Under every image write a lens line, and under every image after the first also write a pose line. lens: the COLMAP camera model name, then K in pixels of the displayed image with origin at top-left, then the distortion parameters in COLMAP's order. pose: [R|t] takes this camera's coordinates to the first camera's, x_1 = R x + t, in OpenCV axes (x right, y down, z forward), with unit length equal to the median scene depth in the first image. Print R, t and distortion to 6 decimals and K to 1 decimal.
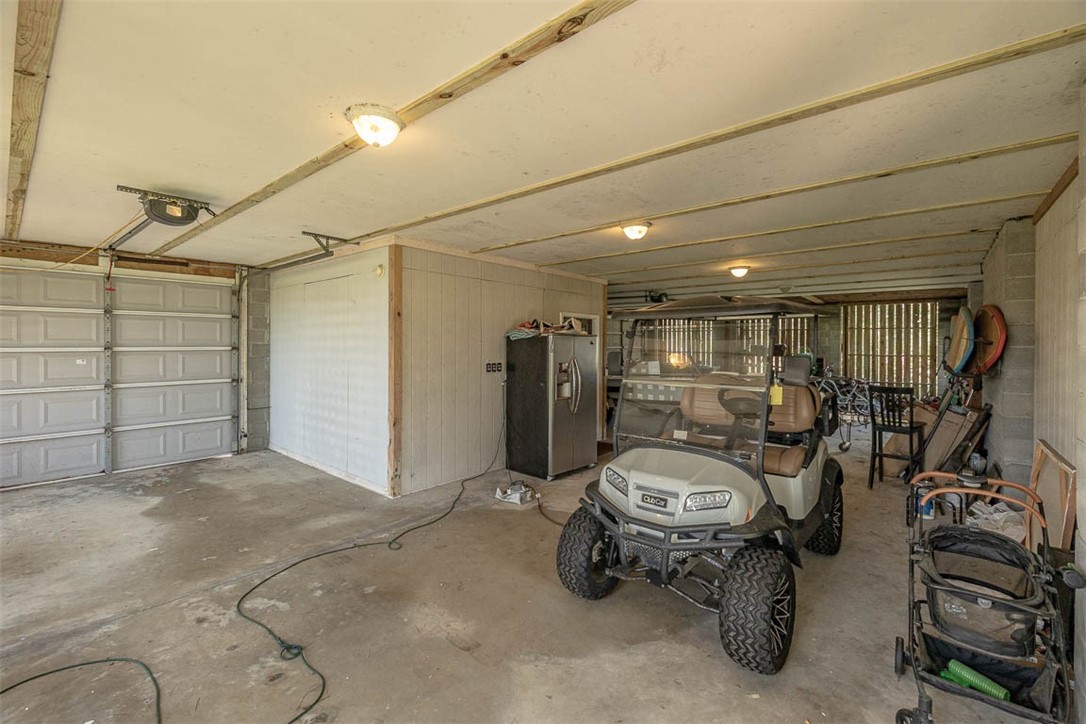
lens RADIAL K [[460.8, 0, 547.5], [0, 460.8, 352.9], [0, 0, 1]] dist [-0.001027, -0.000138]
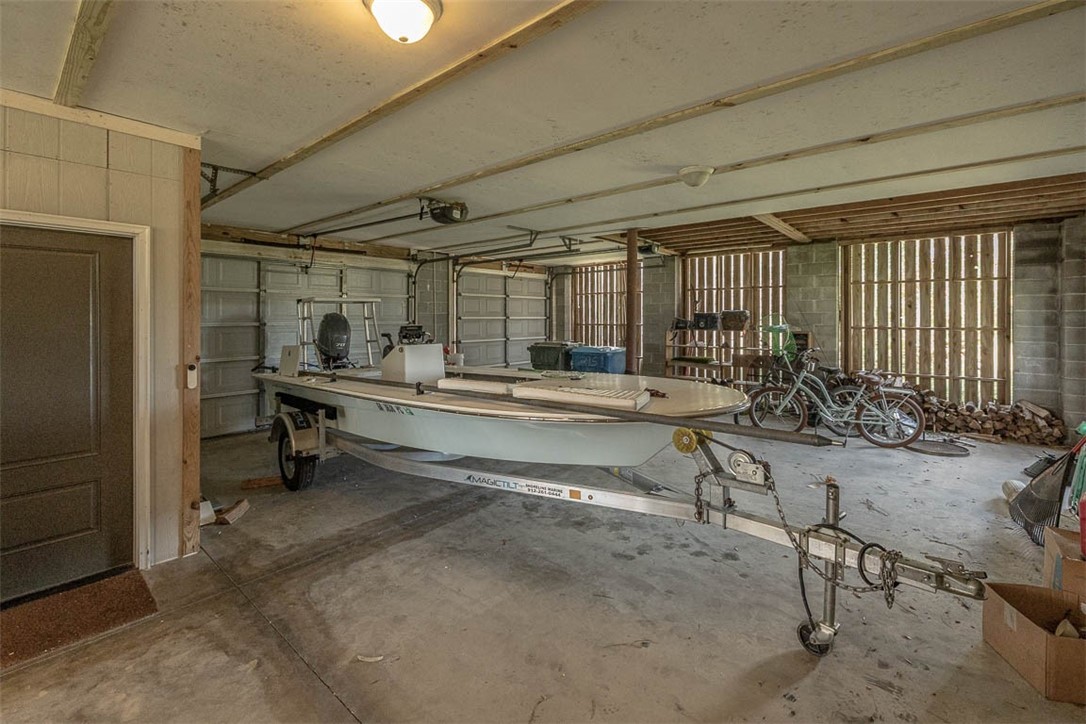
lens RADIAL K [[474.9, 0, 540.5], [0, 474.9, 321.2], [0, 0, 1]] dist [-0.000849, -0.000008]
pose [[0.999879, -0.004484, -0.014880, 0.288584], [0.004363, 0.999957, -0.008190, -0.000299], [0.014916, 0.008124, 0.999856, 0.420649]]
